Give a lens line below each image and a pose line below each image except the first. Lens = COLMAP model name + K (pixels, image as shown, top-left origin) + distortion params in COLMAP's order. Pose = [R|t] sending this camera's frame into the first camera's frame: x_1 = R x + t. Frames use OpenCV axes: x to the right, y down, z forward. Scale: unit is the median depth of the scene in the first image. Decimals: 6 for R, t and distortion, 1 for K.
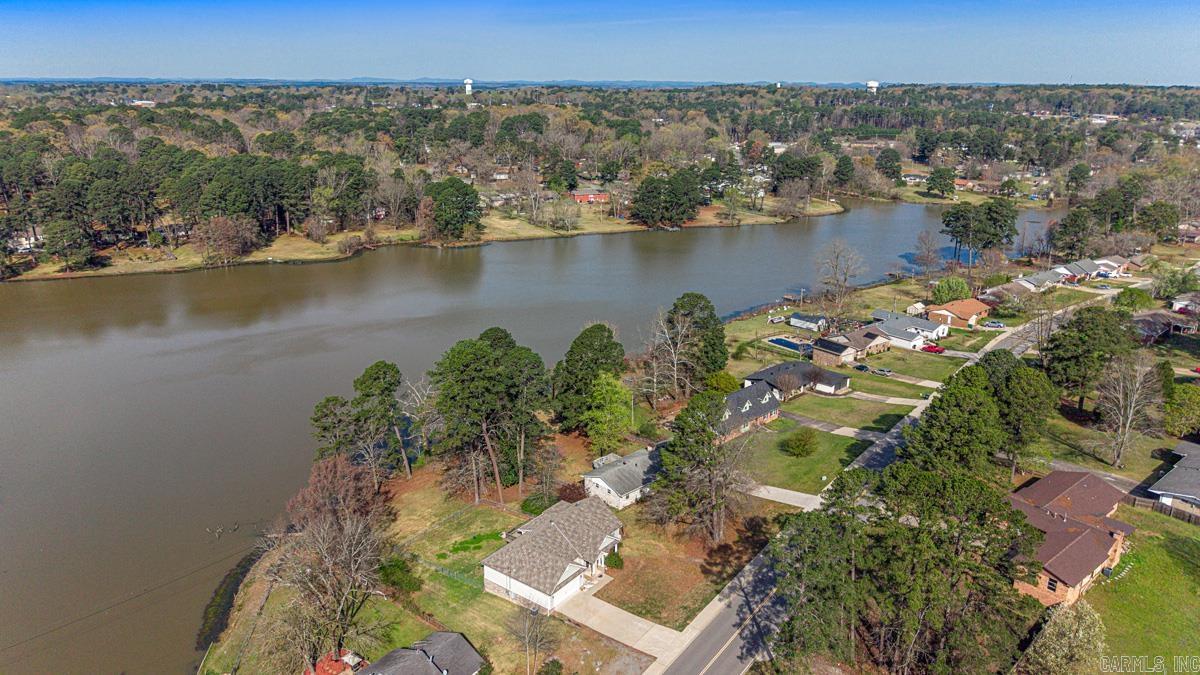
lens RADIAL K [[806.7, 0, 601.5], [0, 806.7, 334.0], [0, 0, 1]] dist [0.004622, 0.001517]
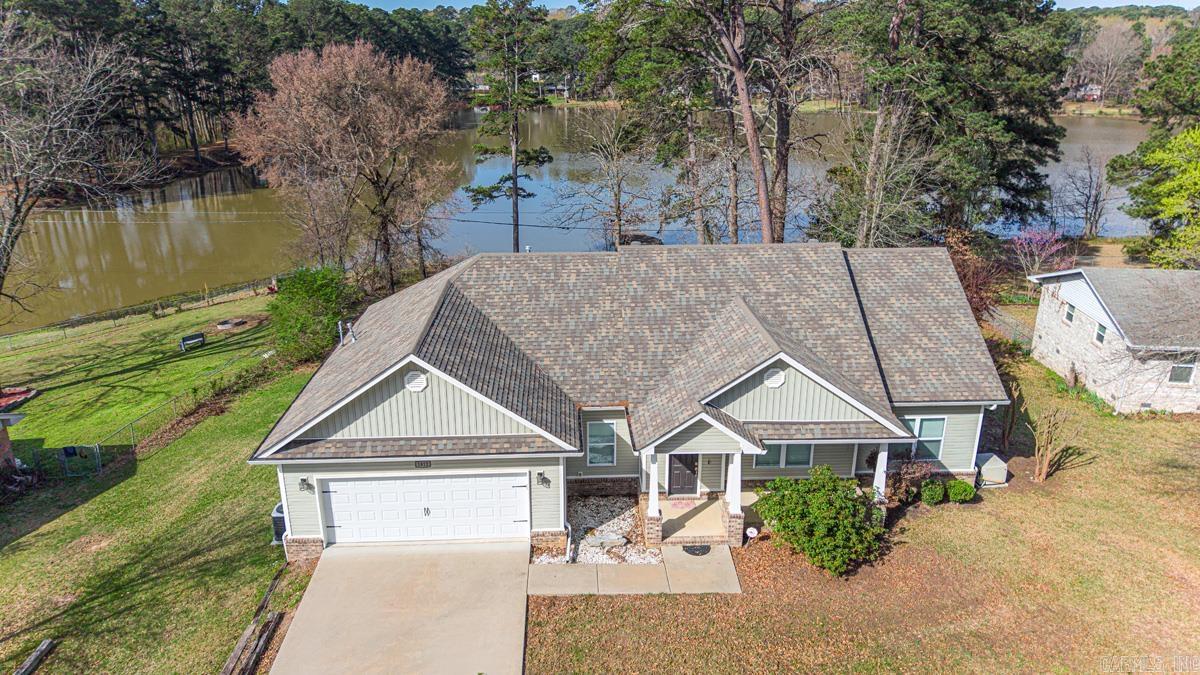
lens RADIAL K [[806.7, 0, 601.5], [0, 806.7, 334.0], [0, 0, 1]] dist [0.004622, 0.001517]
pose [[0.625768, 0.237615, -0.742936, 0.040465], [-0.220627, 0.967495, 0.123603, 0.085656], [0.748156, 0.086565, 0.657851, 0.312868]]
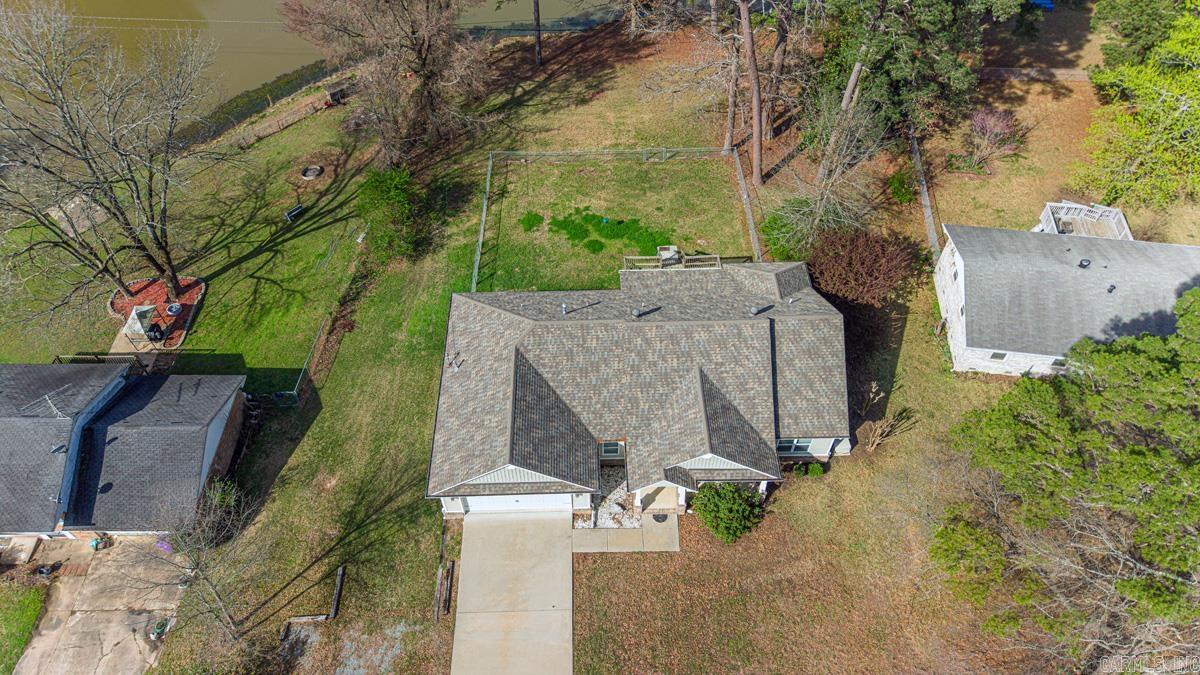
lens RADIAL K [[803.9, 0, 604.1], [0, 803.9, 331.9], [0, 0, 1]] dist [0.051966, -0.075870]
pose [[0.609940, 0.604749, -0.512105, 0.041797], [-0.223907, 0.751419, 0.620674, 0.009634], [0.760157, -0.263910, 0.593728, 0.289757]]
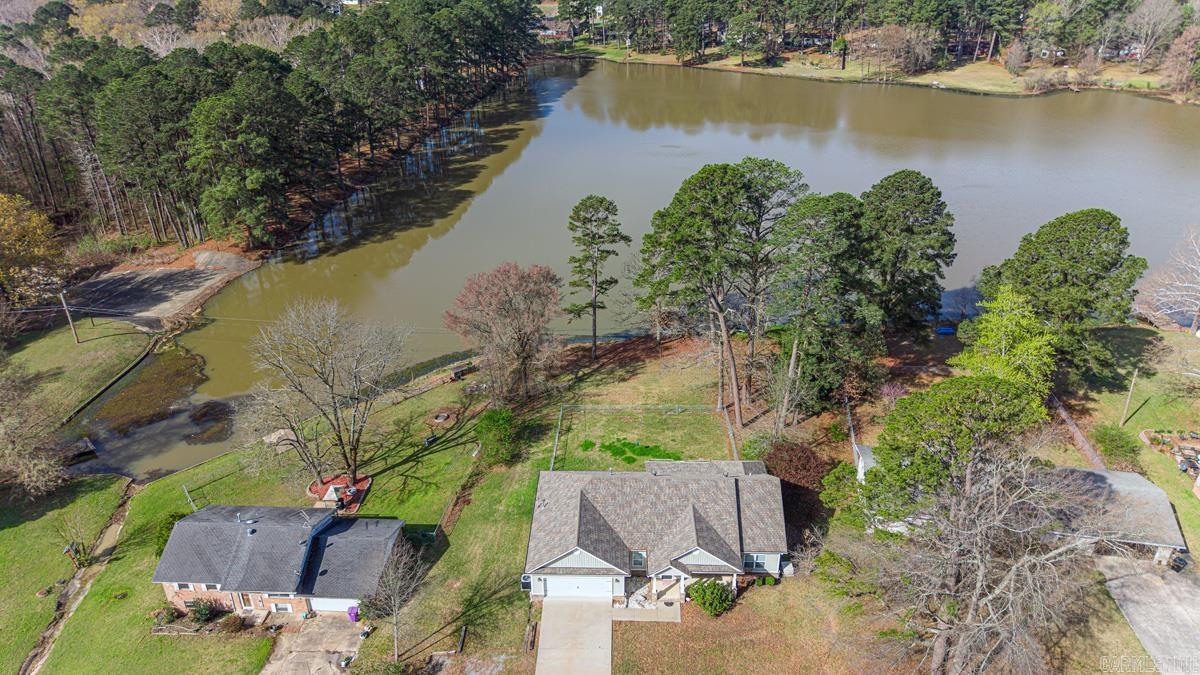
lens RADIAL K [[803.9, 0, 604.1], [0, 803.9, 331.9], [0, 0, 1]] dist [0.051966, -0.075870]
pose [[0.570788, 0.357019, -0.739418, 0.114527], [-0.227477, 0.934032, 0.275386, -0.004900], [0.788958, 0.011014, 0.614348, 0.228325]]
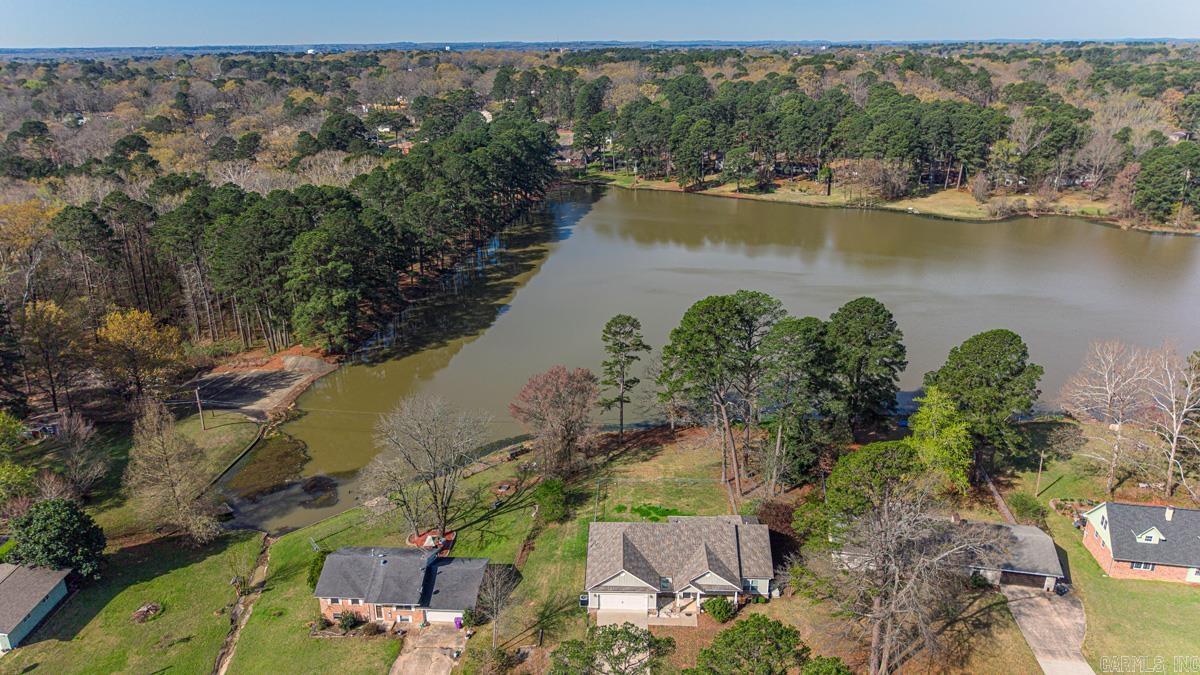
lens RADIAL K [[803.9, 0, 604.1], [0, 803.9, 331.9], [0, 0, 1]] dist [0.051966, -0.075870]
pose [[0.568656, 0.262969, -0.779408, 0.173288], [-0.231867, 0.960344, 0.154845, -0.019384], [0.789220, 0.092666, 0.607079, 0.165185]]
